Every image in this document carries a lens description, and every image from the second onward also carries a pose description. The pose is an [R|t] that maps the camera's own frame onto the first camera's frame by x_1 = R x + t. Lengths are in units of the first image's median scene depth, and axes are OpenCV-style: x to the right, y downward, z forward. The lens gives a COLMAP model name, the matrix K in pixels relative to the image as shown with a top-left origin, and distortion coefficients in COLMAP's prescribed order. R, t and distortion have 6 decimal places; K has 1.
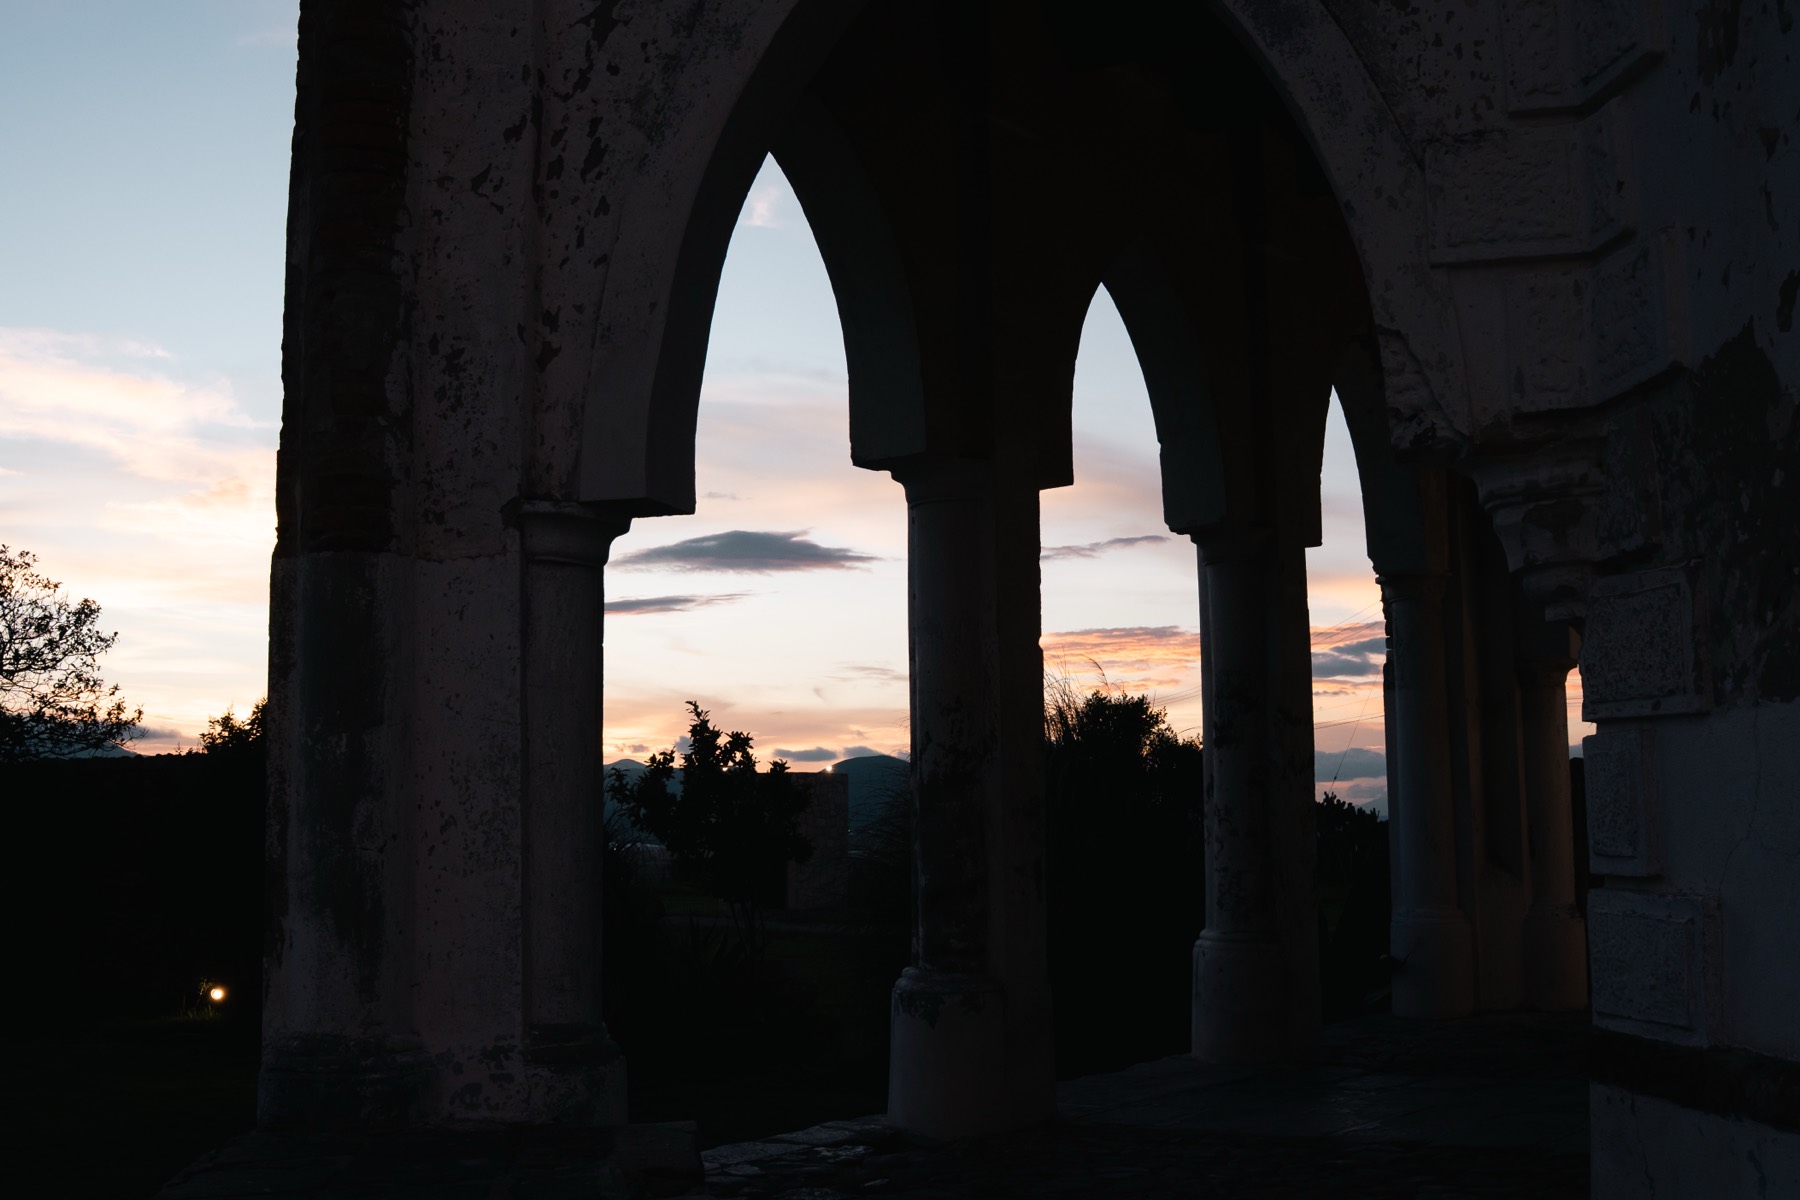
lens RADIAL K [[2040.9, 0, 905.0], [0, 2040.9, 598.2], [0, 0, 1]] dist [-0.001479, 0.000000]
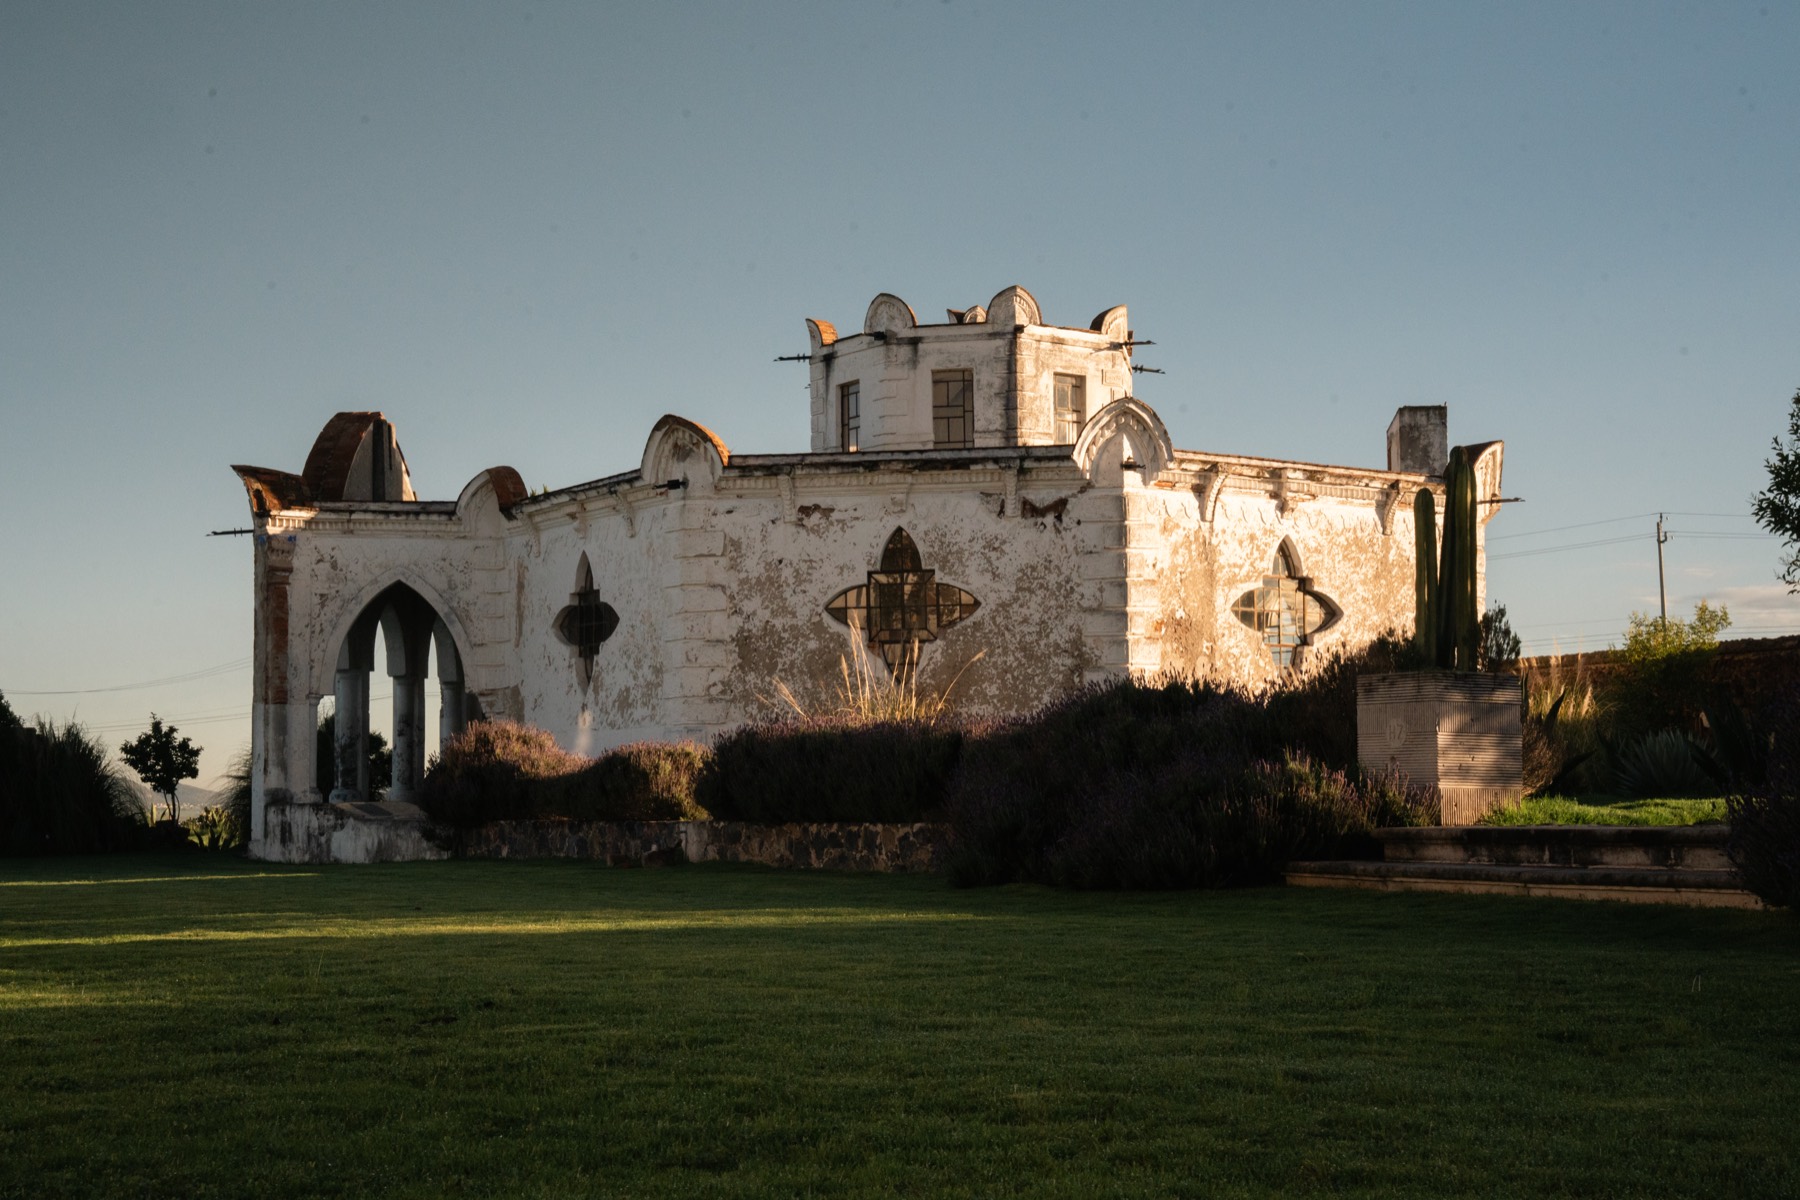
lens RADIAL K [[2231.7, 0, 906.8], [0, 2231.7, 609.3], [0, 0, 1]] dist [0.180593, 0.000000]
pose [[0.885637, 0.033819, 0.463144, -1.587474], [-0.045864, 0.998839, 0.014766, -0.439853], [-0.462107, -0.034319, 0.886160, -5.151259]]
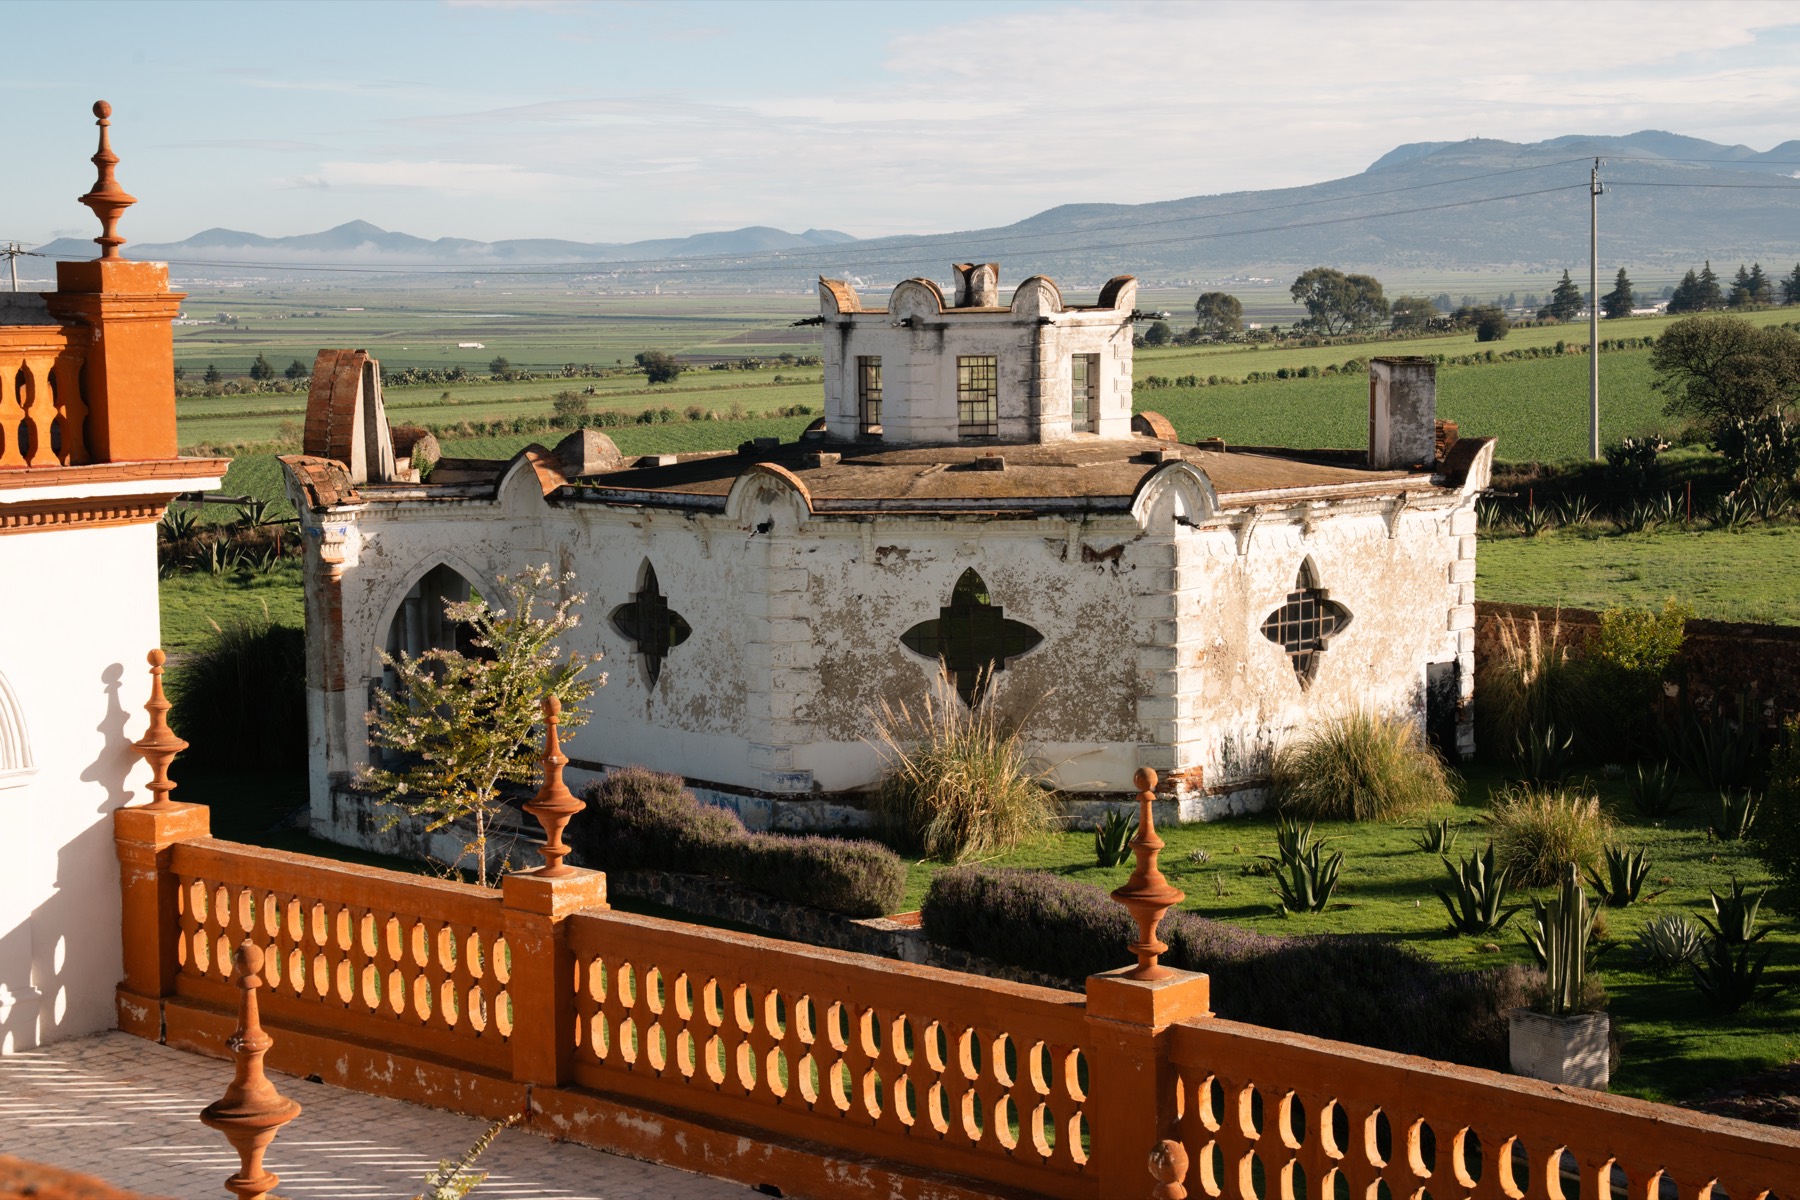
lens RADIAL K [[3087.7, 0, 898.9], [0, 3087.7, 596.1], [0, 0, 1]] dist [0.433422, 0.000000]
pose [[0.825970, -0.054312, 0.561091, -3.830060], [-0.052664, 0.983560, 0.172732, -1.857191], [-0.561248, -0.172221, 0.809531, -6.877890]]
